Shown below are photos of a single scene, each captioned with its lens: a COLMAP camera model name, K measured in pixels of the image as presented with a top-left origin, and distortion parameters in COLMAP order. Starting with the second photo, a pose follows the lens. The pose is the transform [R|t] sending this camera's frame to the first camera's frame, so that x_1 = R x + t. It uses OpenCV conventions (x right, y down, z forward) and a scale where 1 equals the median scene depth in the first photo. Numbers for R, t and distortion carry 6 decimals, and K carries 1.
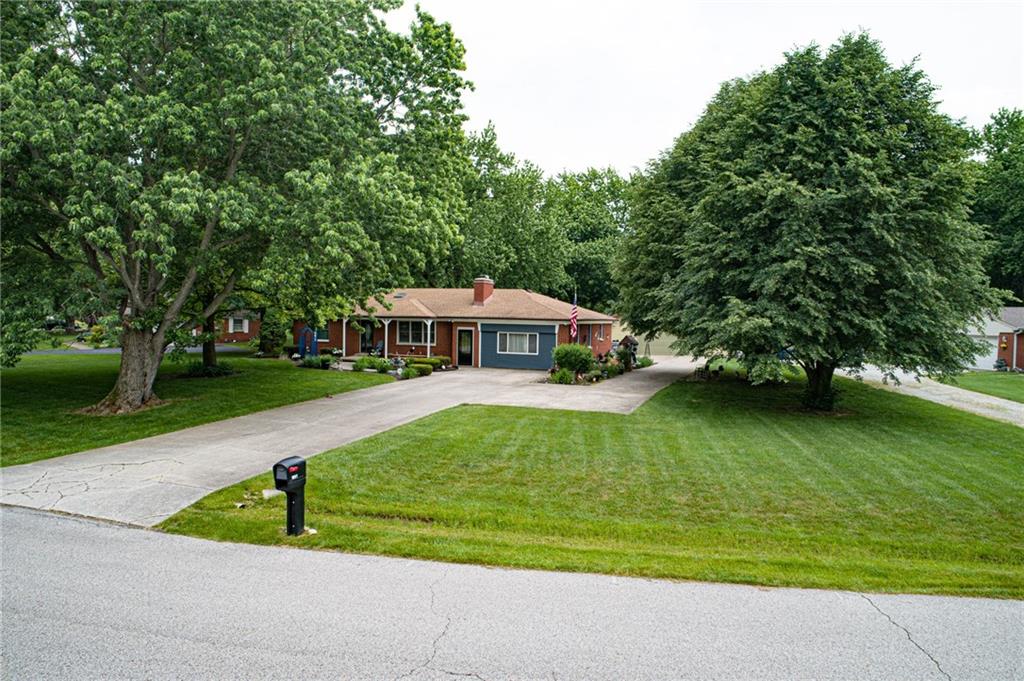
lens RADIAL K [[695.9, 0, 511.9], [0, 695.9, 339.8], [0, 0, 1]] dist [0.000171, 0.009973]
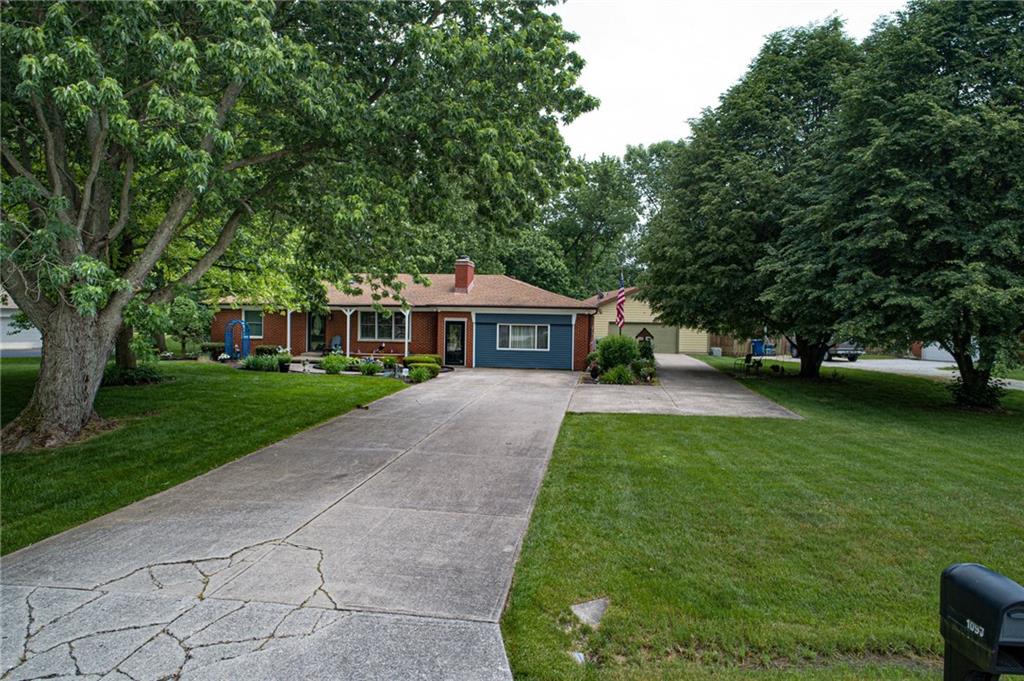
lens RADIAL K [[695.9, 0, 512.2], [0, 695.9, 341.5], [0, 0, 1]] dist [0.000171, 0.009973]
pose [[0.975797, -0.006883, 0.218572, -0.221203], [0.008313, 0.999950, -0.005623, 0.017555], [-0.218522, 0.007304, 0.975805, 0.245339]]
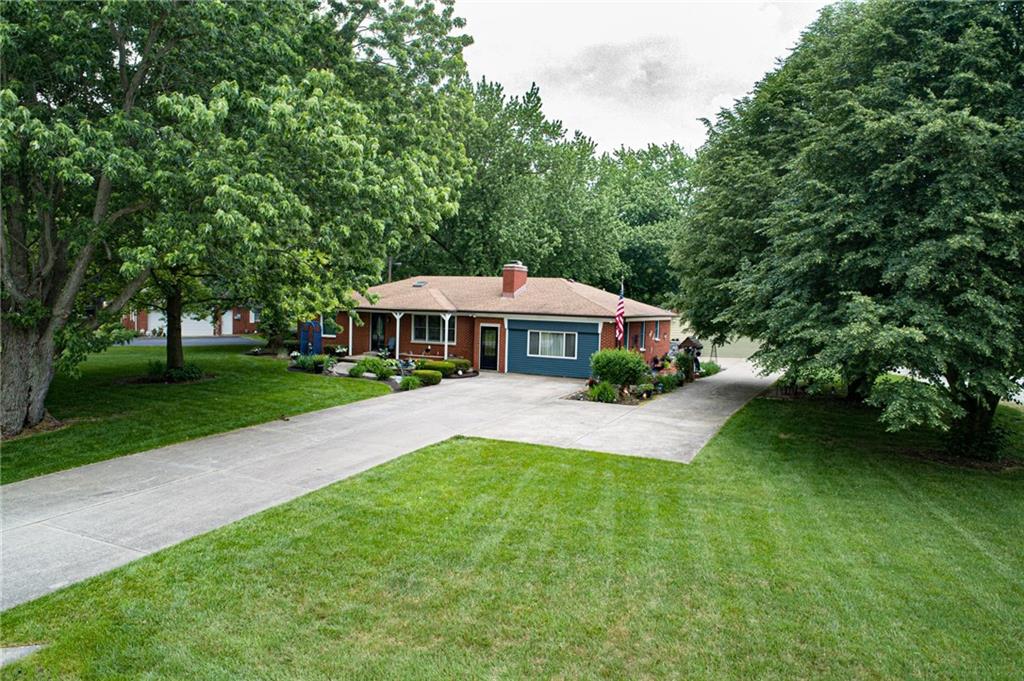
lens RADIAL K [[695.9, 0, 512.2], [0, 695.9, 341.2], [0, 0, 1]] dist [0.000171, 0.009973]
pose [[0.996286, 0.014936, -0.084800, 0.037460], [-0.013331, 0.999722, 0.019458, -0.016936], [0.085067, -0.018256, 0.996208, 0.223032]]
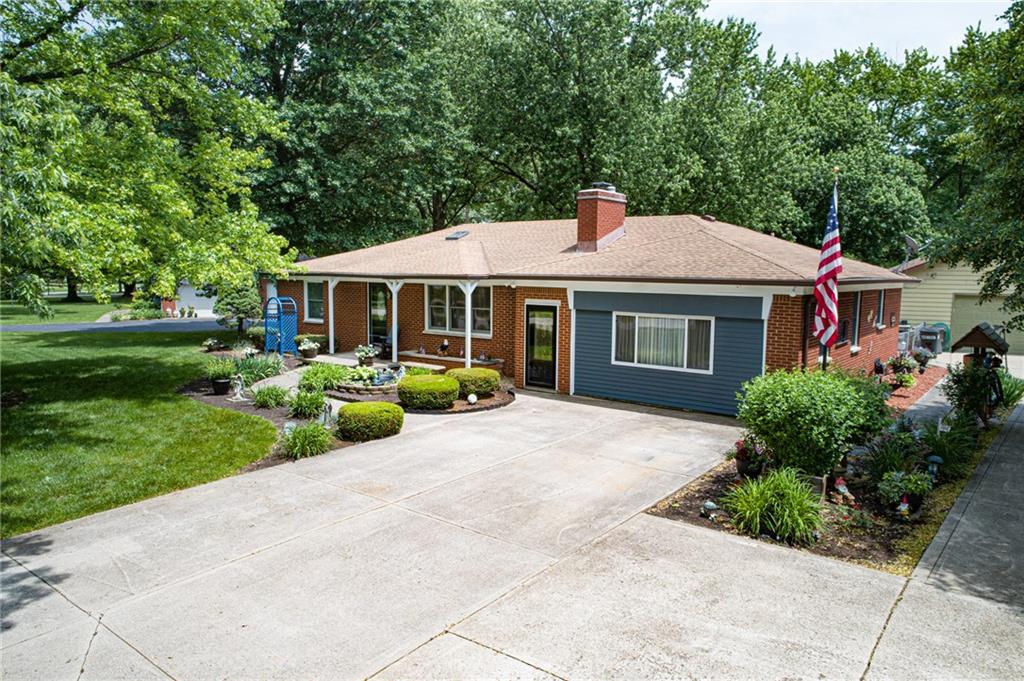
lens RADIAL K [[695.9, 0, 511.1], [0, 695.9, 345.5], [0, 0, 1]] dist [0.000171, 0.009973]
pose [[0.954071, 0.023405, -0.298664, 0.054688], [-0.003398, 0.997725, 0.067332, -0.023363], [0.299560, -0.063224, 0.951980, 0.723410]]
